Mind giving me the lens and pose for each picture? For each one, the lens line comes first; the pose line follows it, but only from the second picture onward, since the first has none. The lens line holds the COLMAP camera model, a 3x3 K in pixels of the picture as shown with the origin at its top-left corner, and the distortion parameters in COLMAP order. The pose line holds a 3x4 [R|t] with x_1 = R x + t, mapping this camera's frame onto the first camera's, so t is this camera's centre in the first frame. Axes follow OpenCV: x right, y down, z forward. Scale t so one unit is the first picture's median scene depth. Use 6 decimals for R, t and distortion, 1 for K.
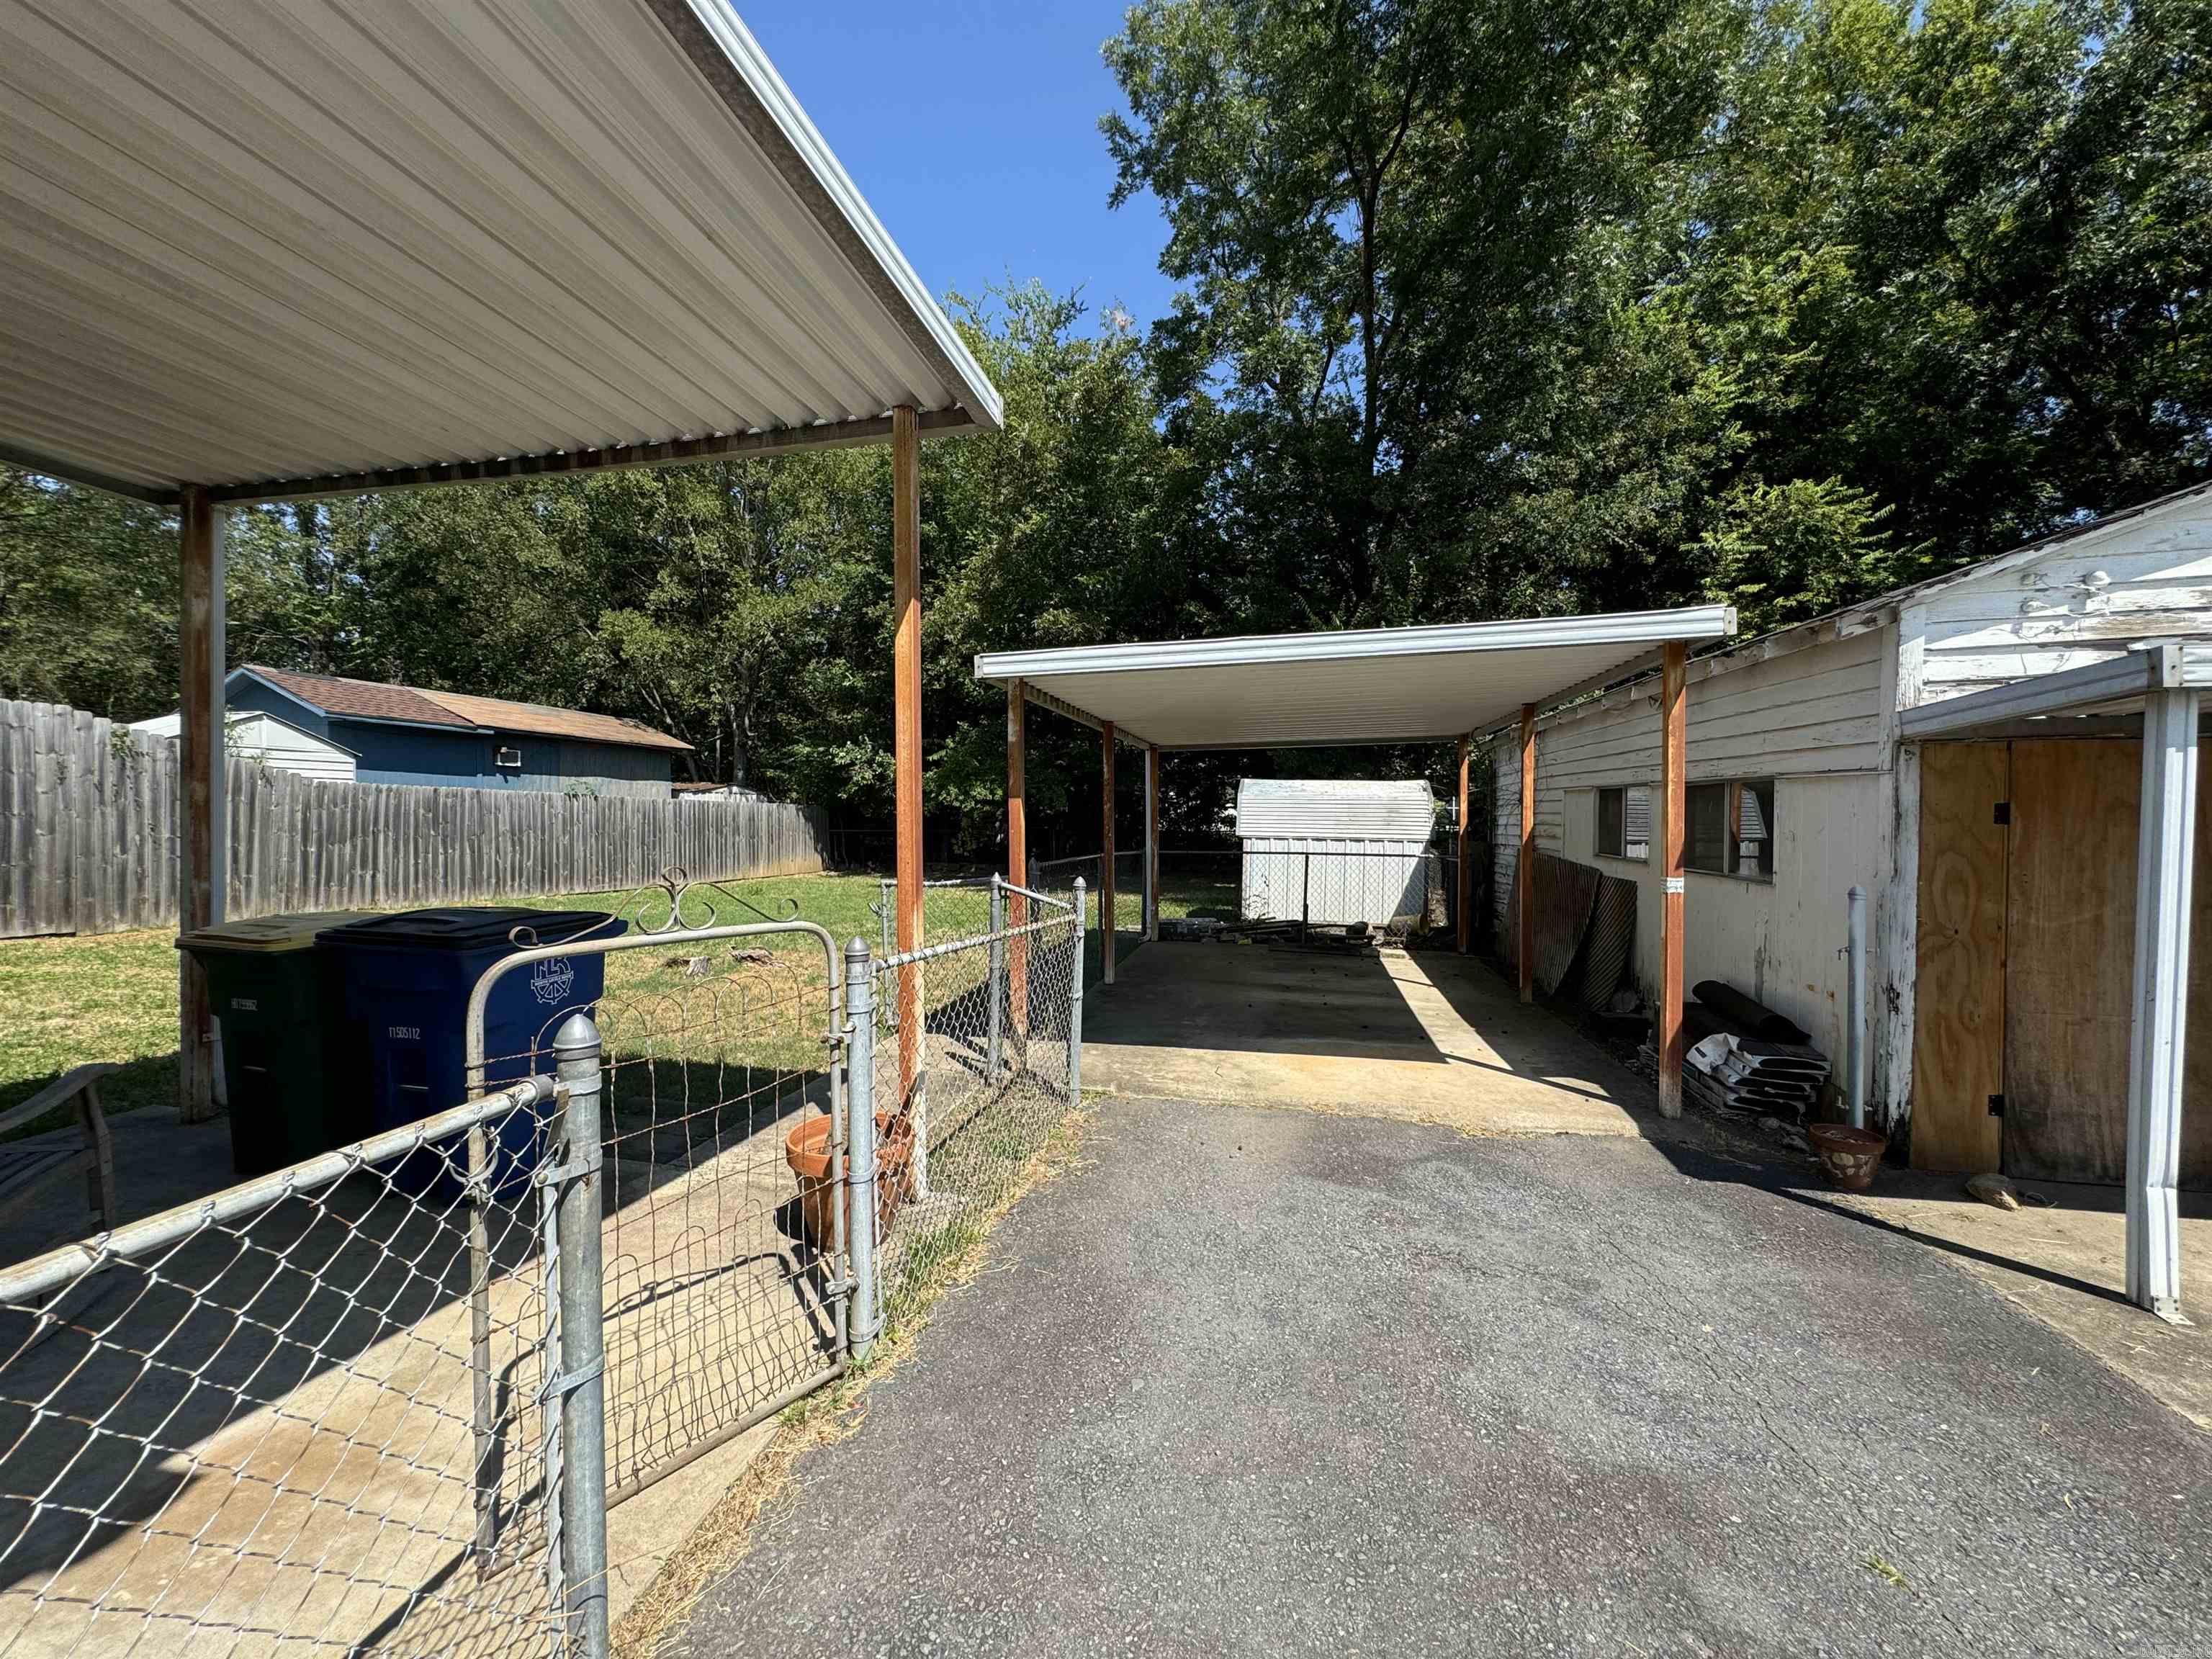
lens RADIAL K [[885.2, 0, 1109.0], [0, 885.2, 830.9], [0, 0, 1]] dist [-0.003378, 0.000564]
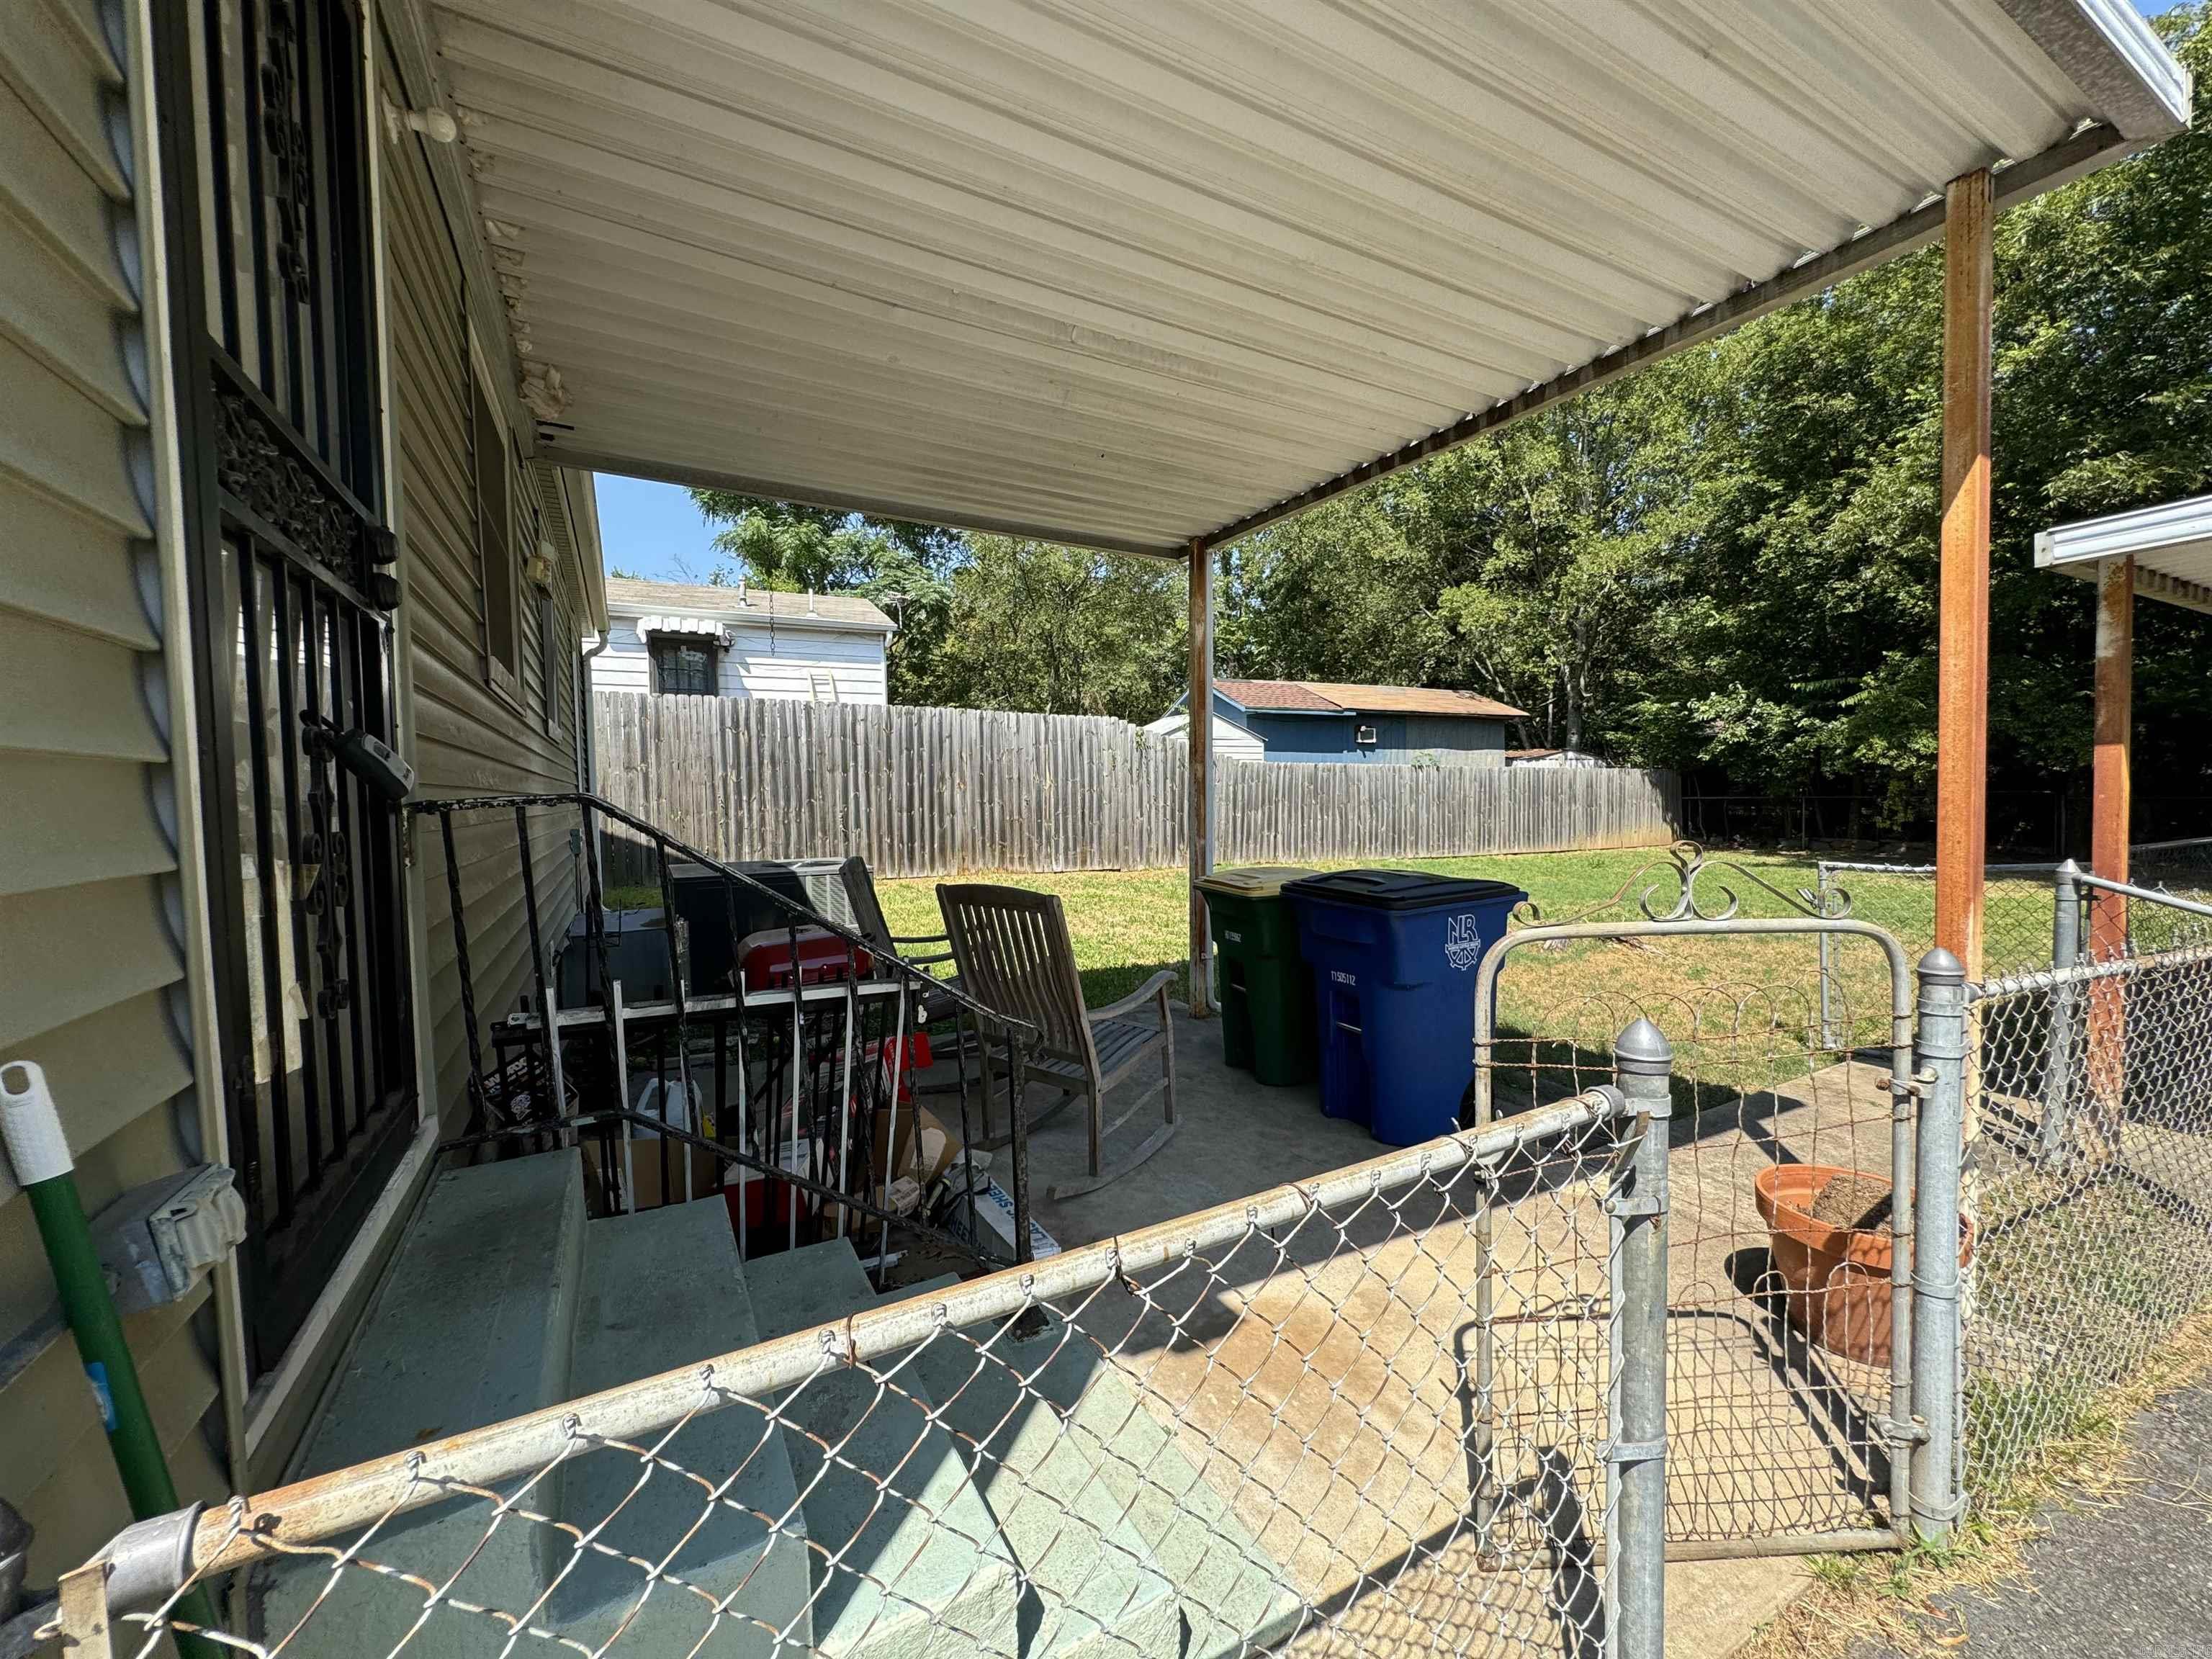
lens RADIAL K [[885.2, 0, 1102.3], [0, 885.2, 831.9], [0, 0, 1]] dist [-0.003378, 0.000564]
pose [[0.644480, 0.023437, -0.764262, -0.026239], [0.004721, 0.999389, 0.034629, 0.000187], [0.764607, -0.025926, 0.643975, 0.007583]]
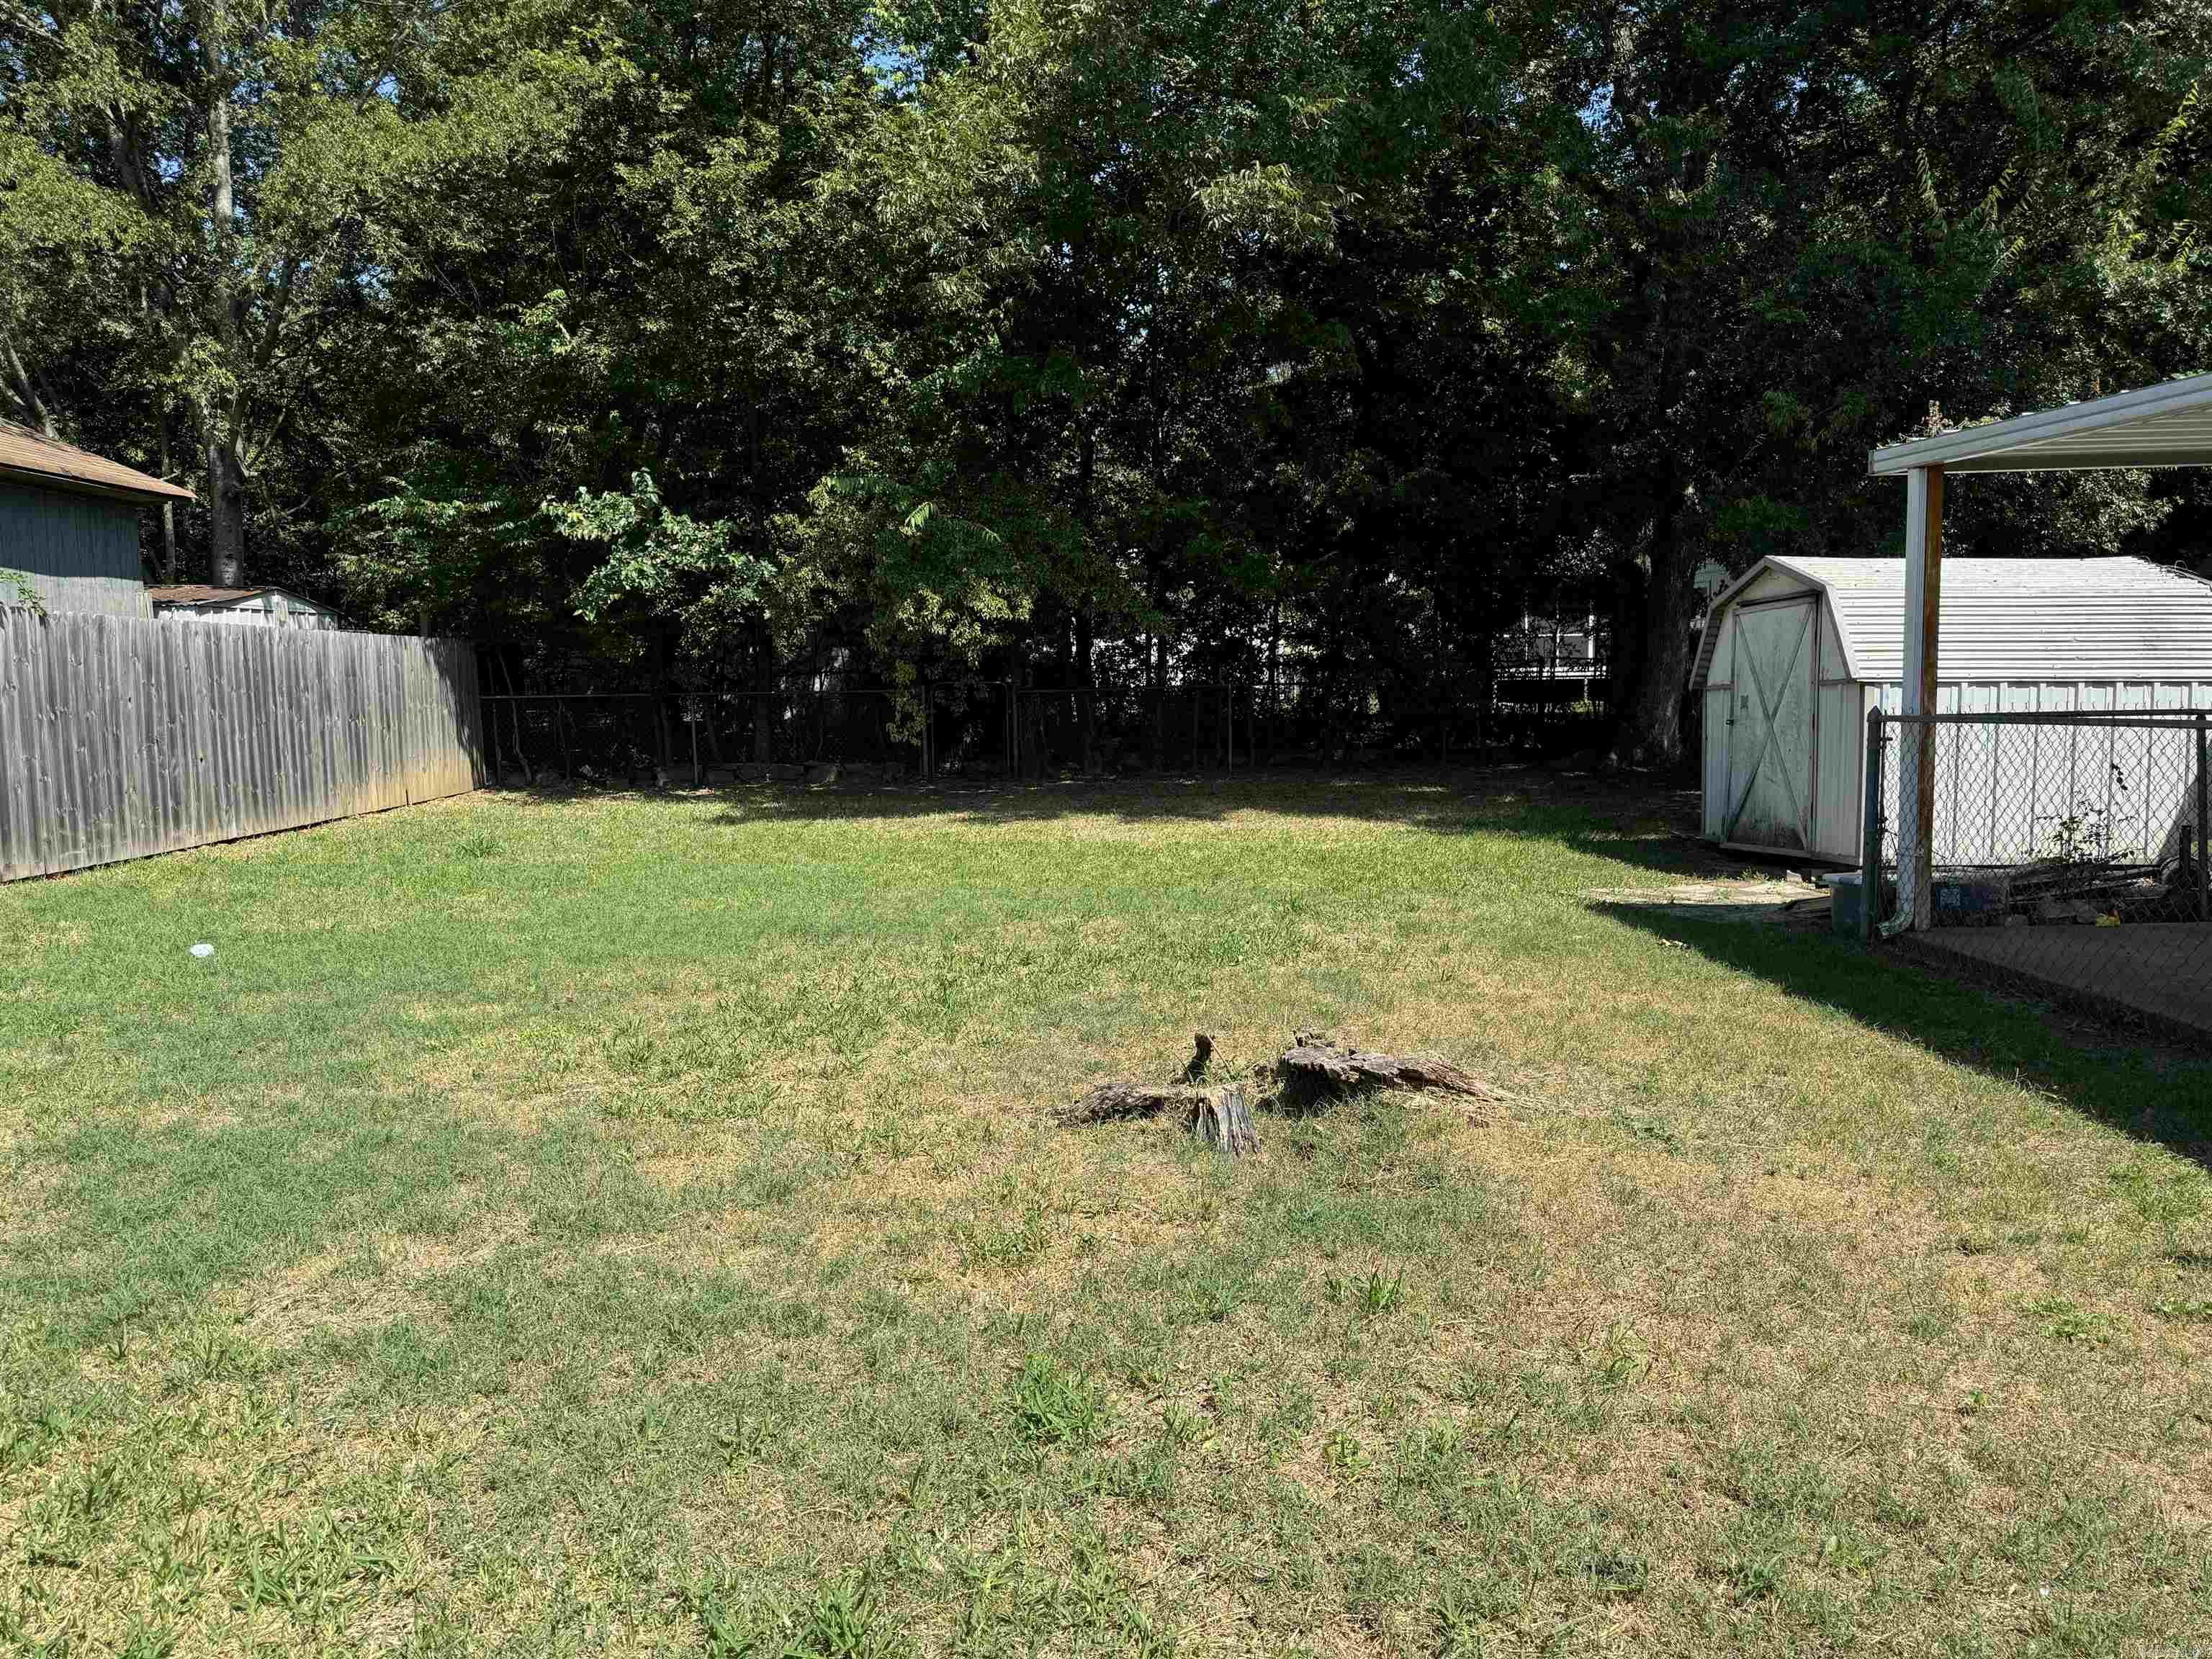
lens RADIAL K [[1556.2, 0, 1106.0], [0, 1556.2, 817.6], [0, 0, 1]] dist [0.069173, -0.092991]
pose [[0.963876, -0.041566, 0.263089, -0.311855], [0.020149, 0.996297, 0.083586, -0.000068], [-0.265589, -0.075265, 0.961144, 0.228230]]
